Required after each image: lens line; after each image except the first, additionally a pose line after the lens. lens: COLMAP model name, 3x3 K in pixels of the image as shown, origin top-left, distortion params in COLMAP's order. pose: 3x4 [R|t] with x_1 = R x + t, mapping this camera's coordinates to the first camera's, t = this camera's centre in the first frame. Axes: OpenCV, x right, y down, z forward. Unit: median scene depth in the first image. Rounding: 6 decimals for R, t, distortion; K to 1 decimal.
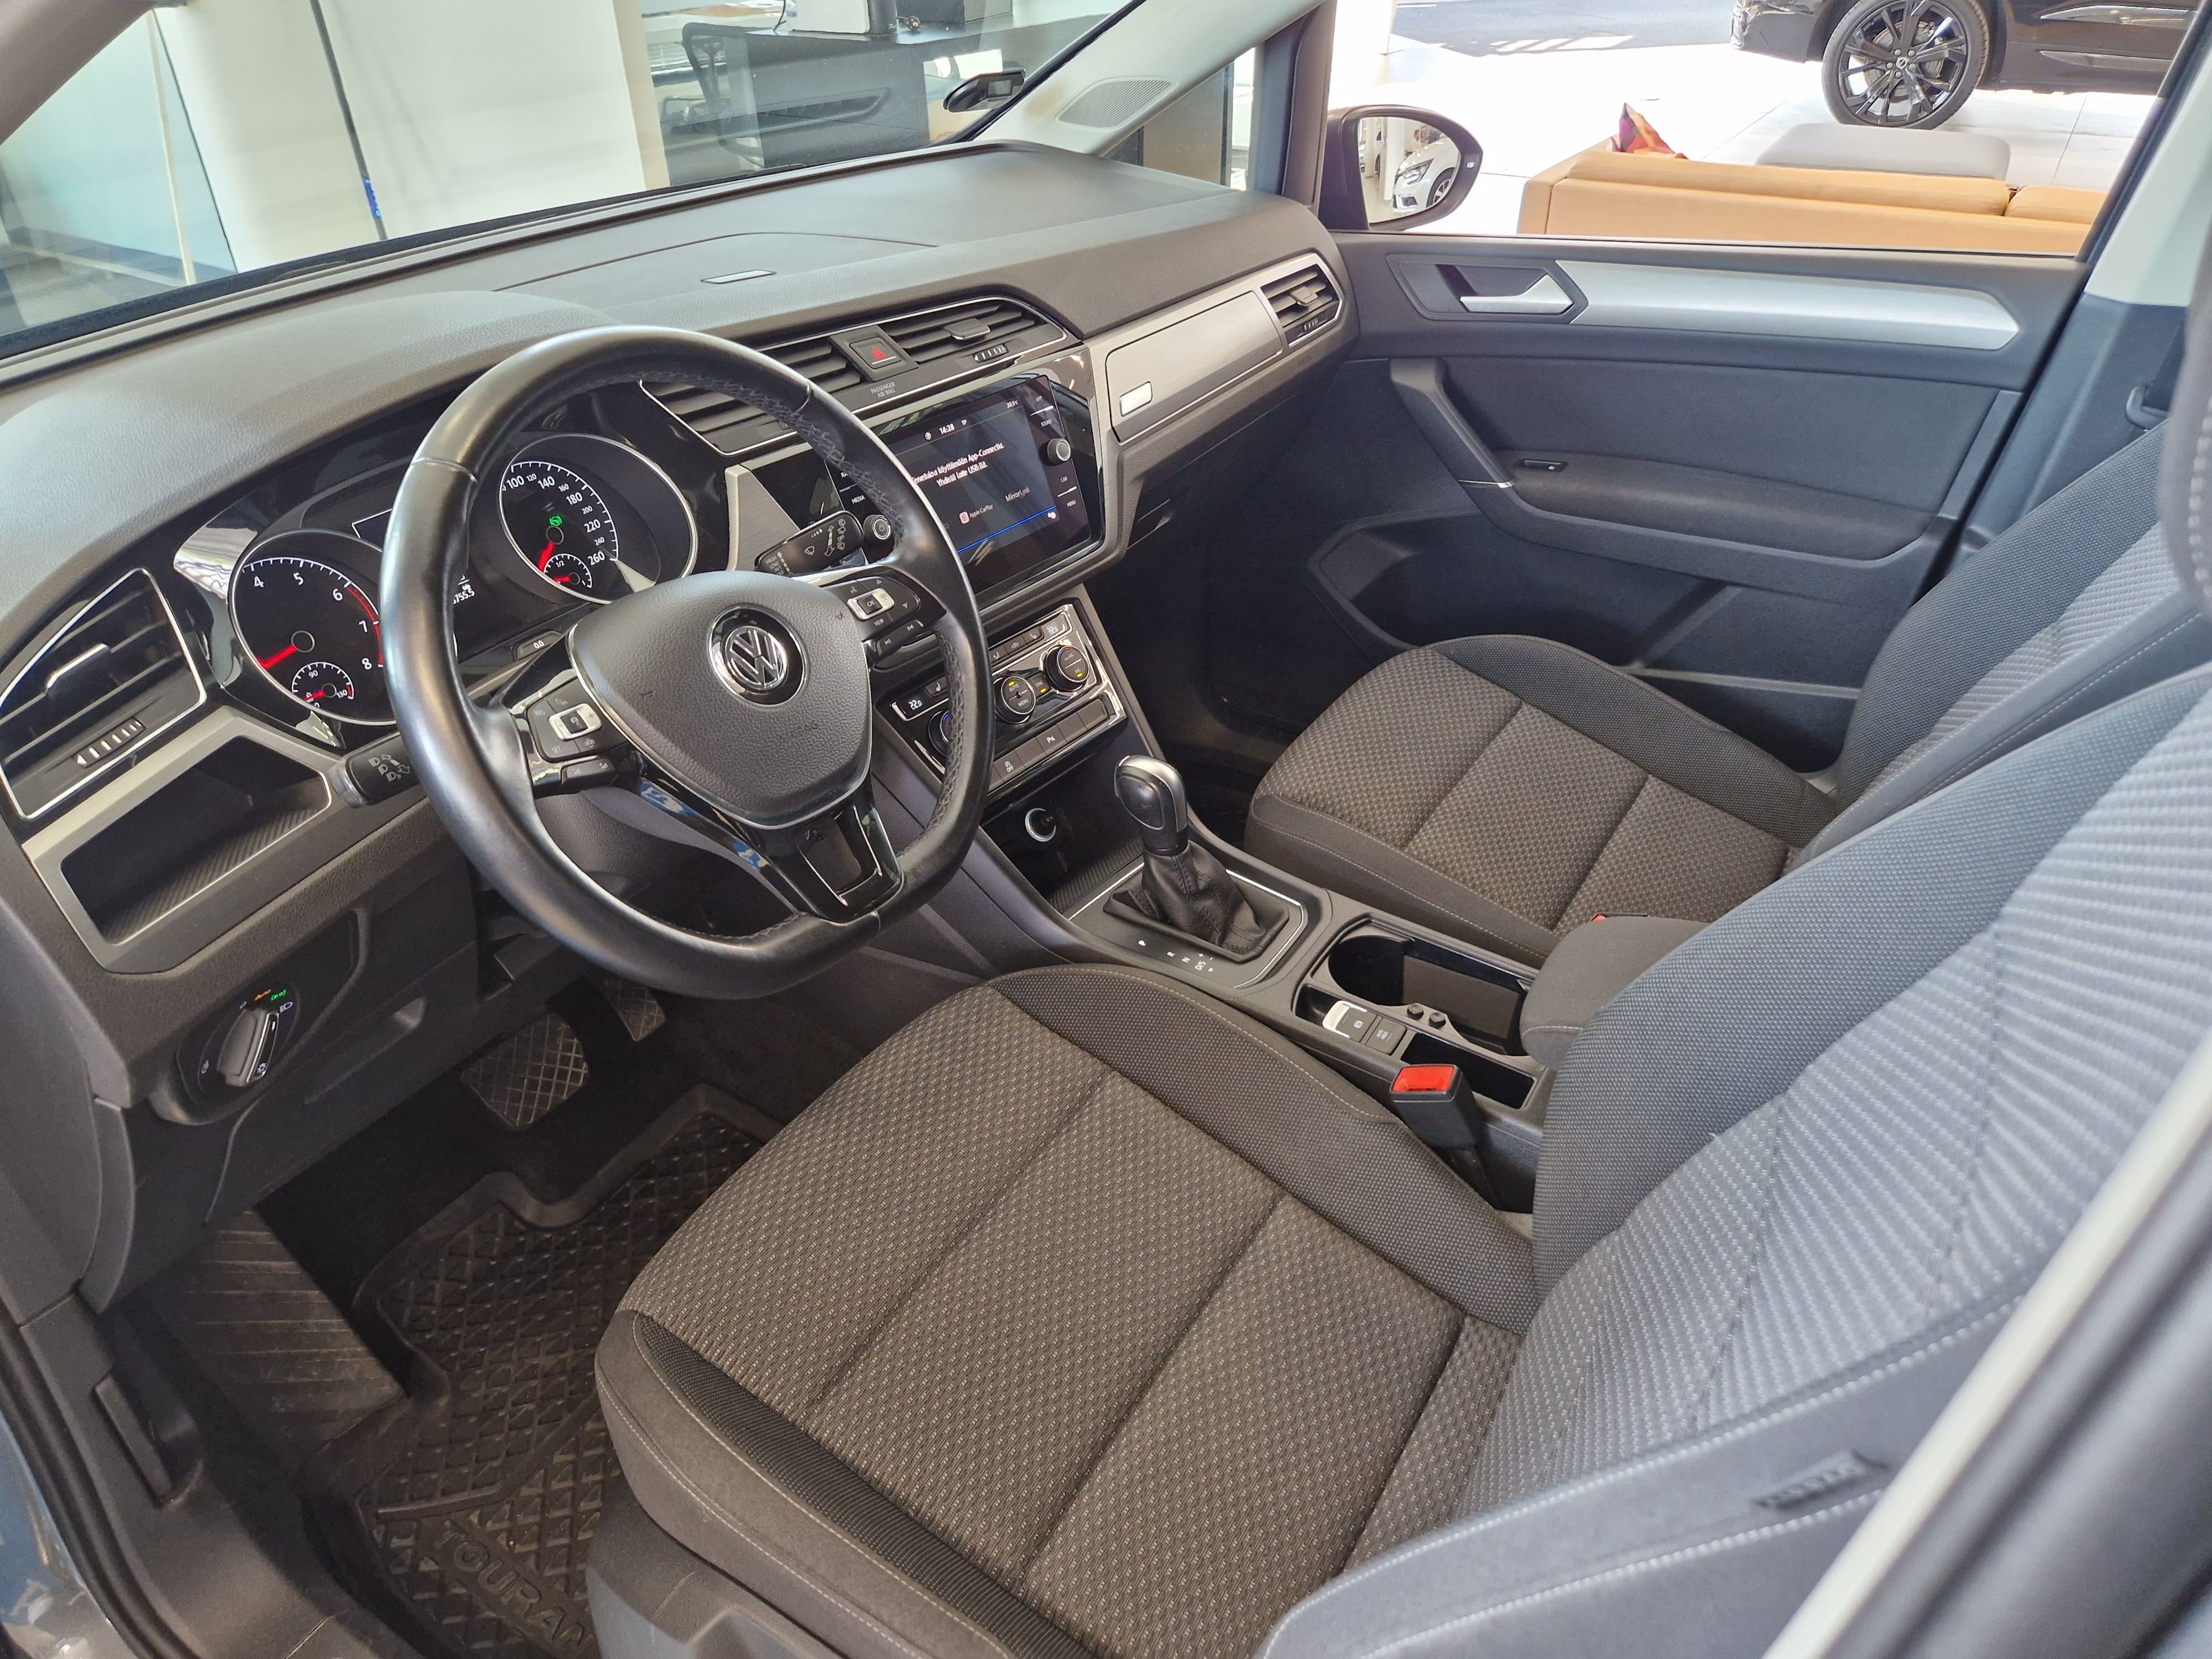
lens RADIAL K [[1465.3, 0, 1112.7], [0, 1465.3, 814.5], [0, 0, 1]] dist [0.053230, -0.030821]
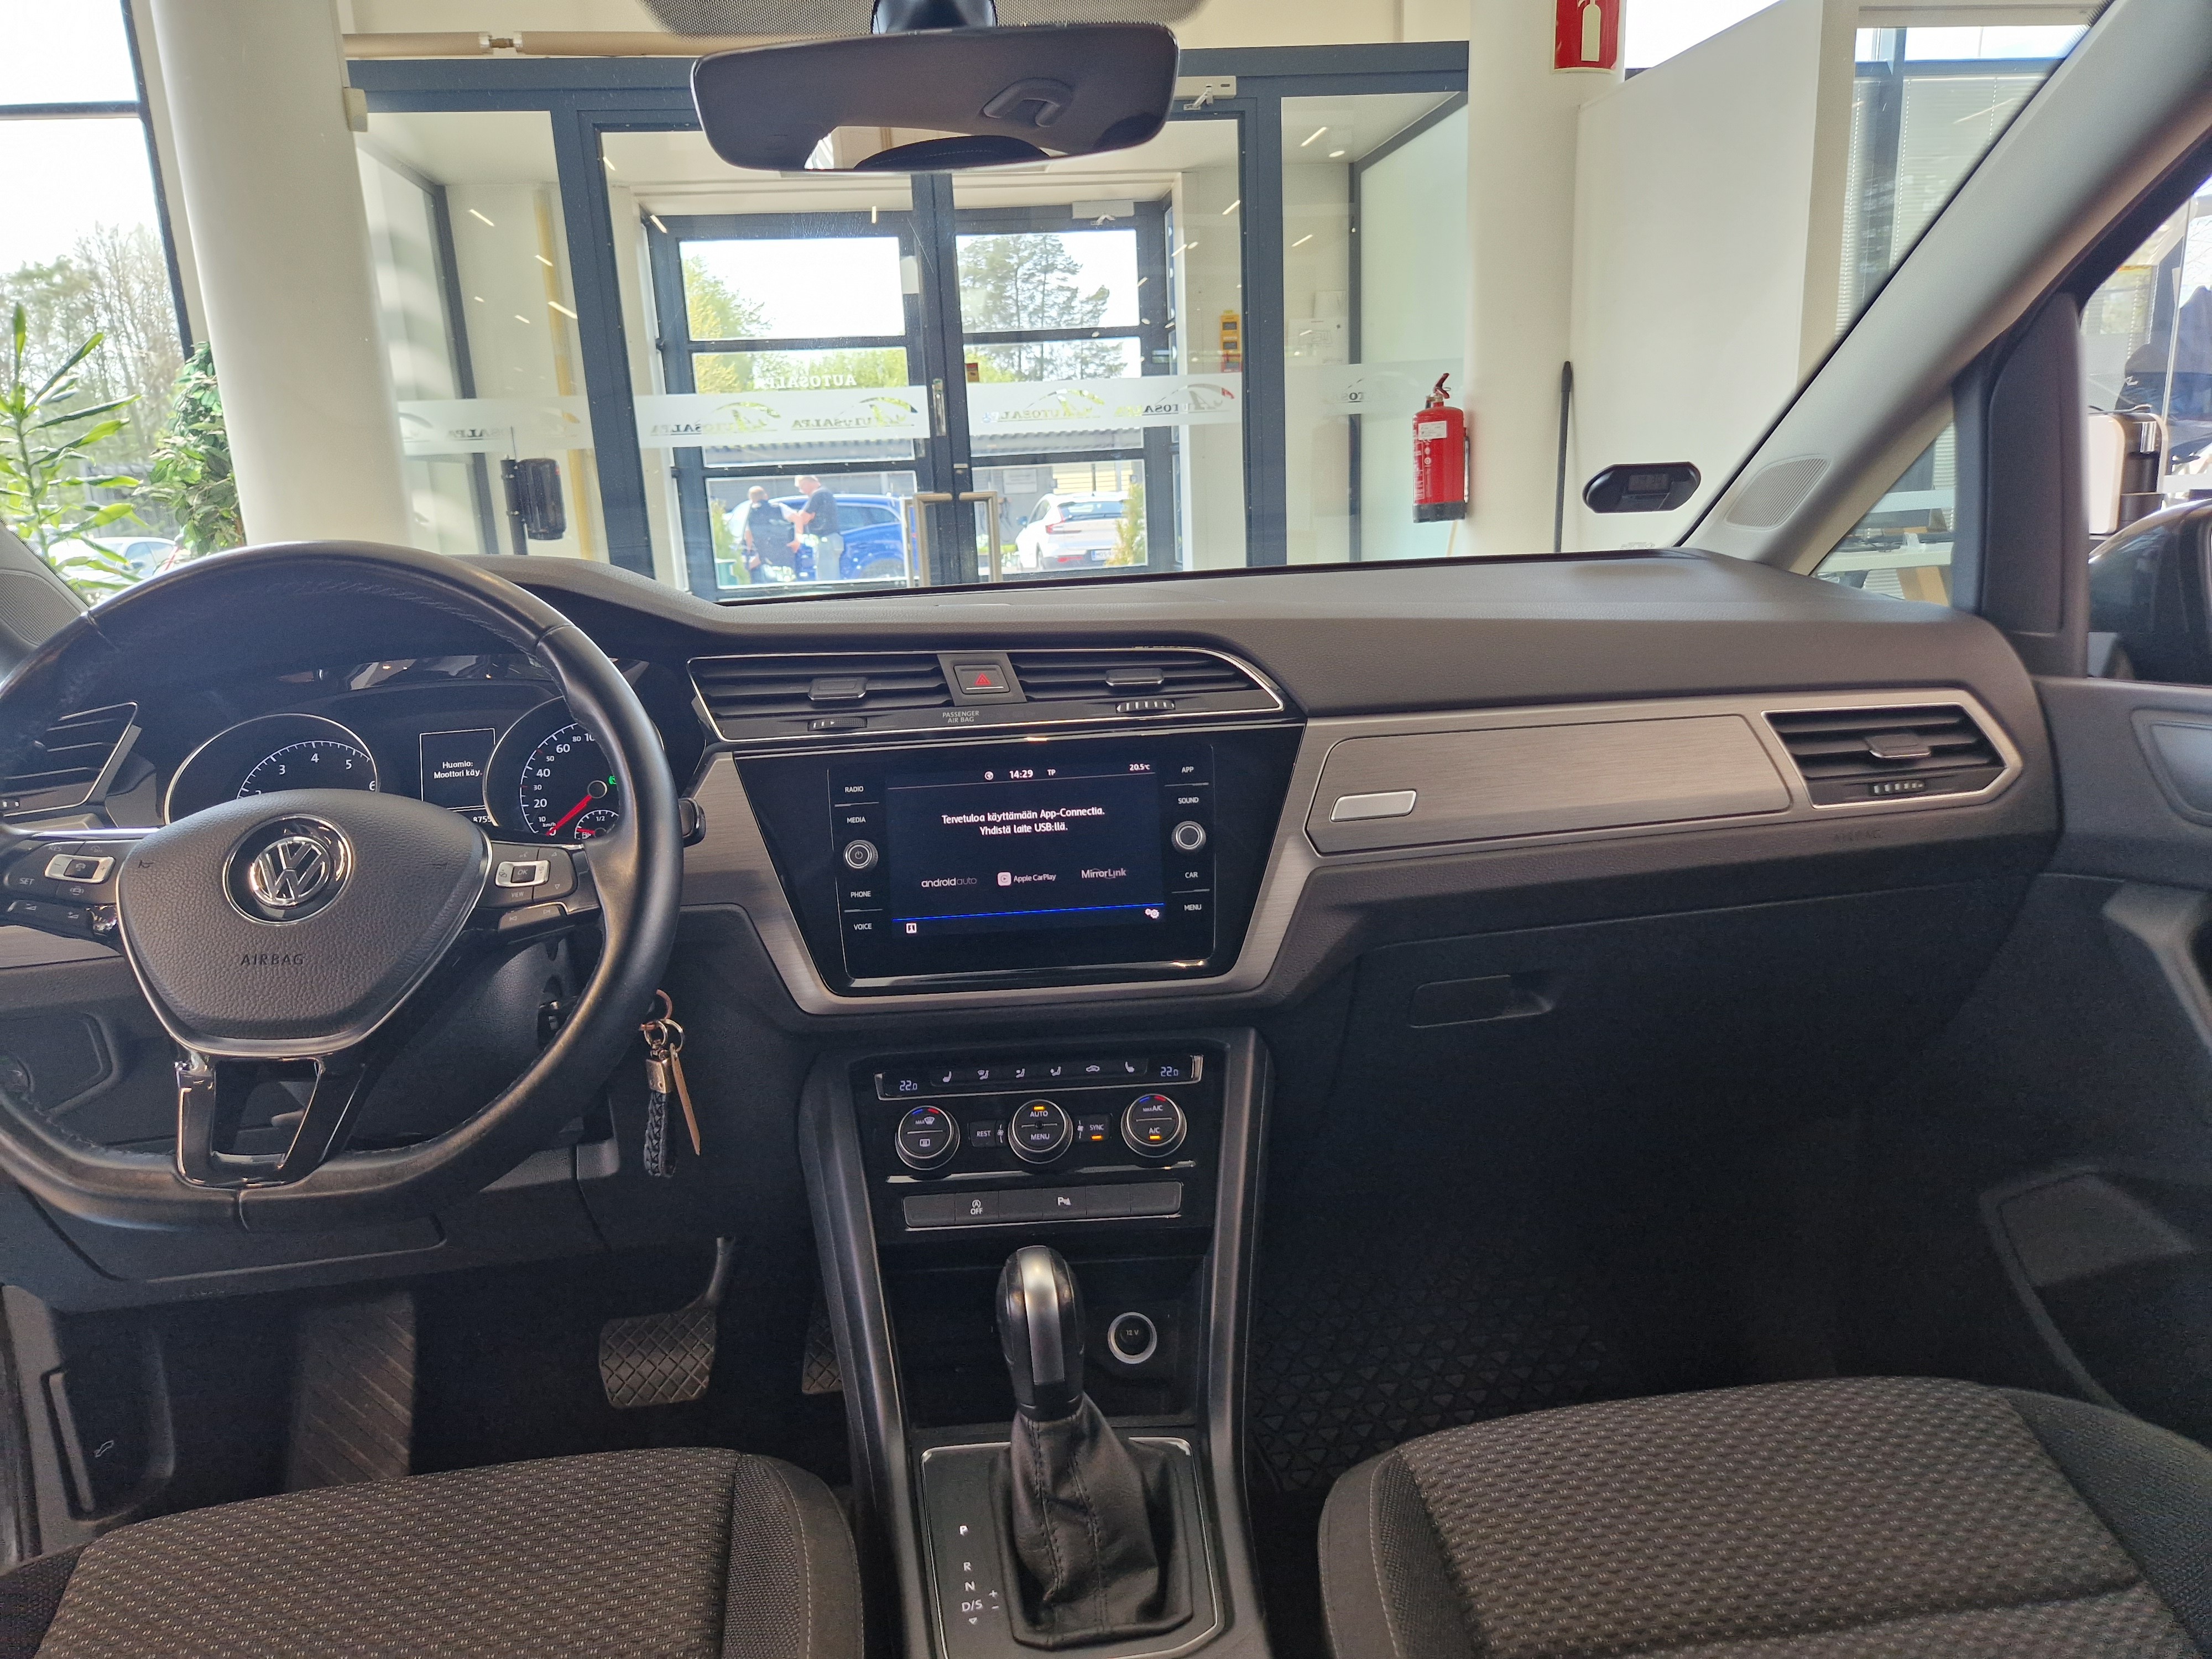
lens RADIAL K [[1467.1, 0, 1091.5], [0, 1467.1, 835.5], [0, 0, 1]] dist [0.041495, -0.001974]
pose [[0.628607, 0.158523, -0.761396, 0.490175], [-0.386545, 0.913204, -0.129001, -0.127174], [0.674861, 0.375404, 0.635322, 0.471199]]
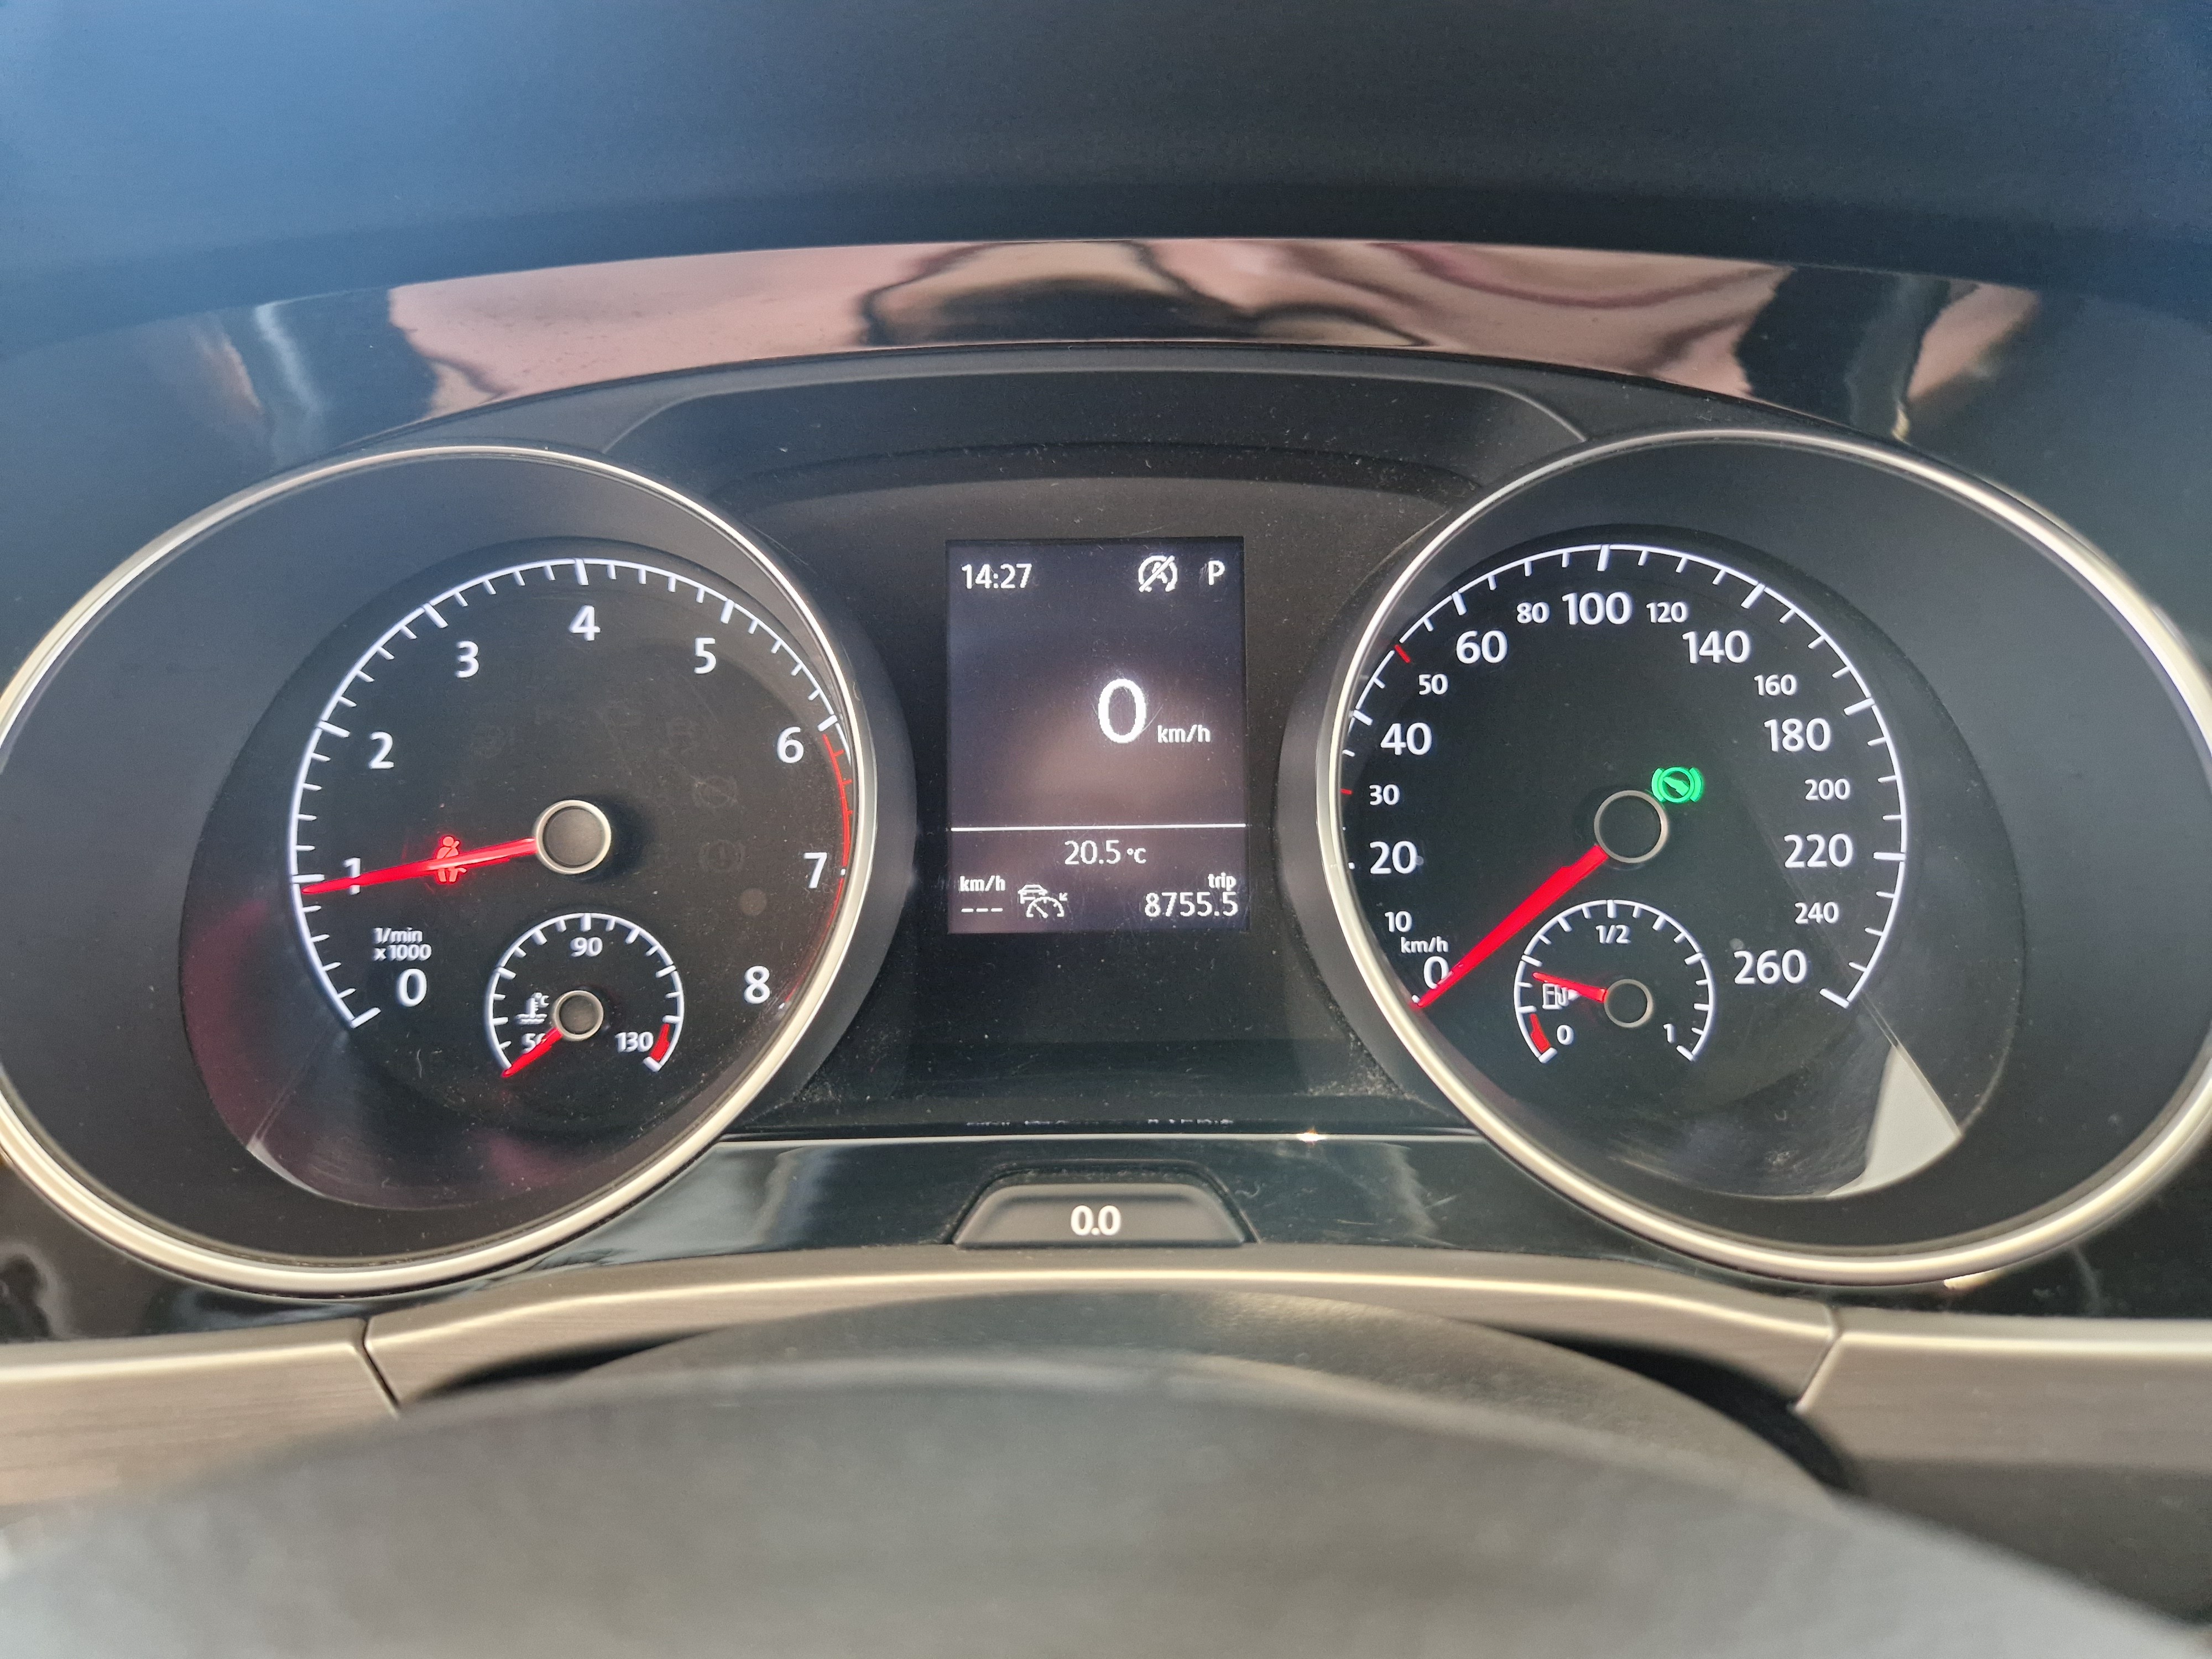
lens RADIAL K [[1532.3, 0, 1107.5], [0, 1532.3, 823.8], [0, 0, 1]] dist [0.026997, -0.040275]
pose [[0.528836, 0.302149, -0.793120, -0.169409], [-0.466424, 0.884184, 0.025839, -0.121742], [0.709071, 0.356265, 0.608518, 0.611507]]
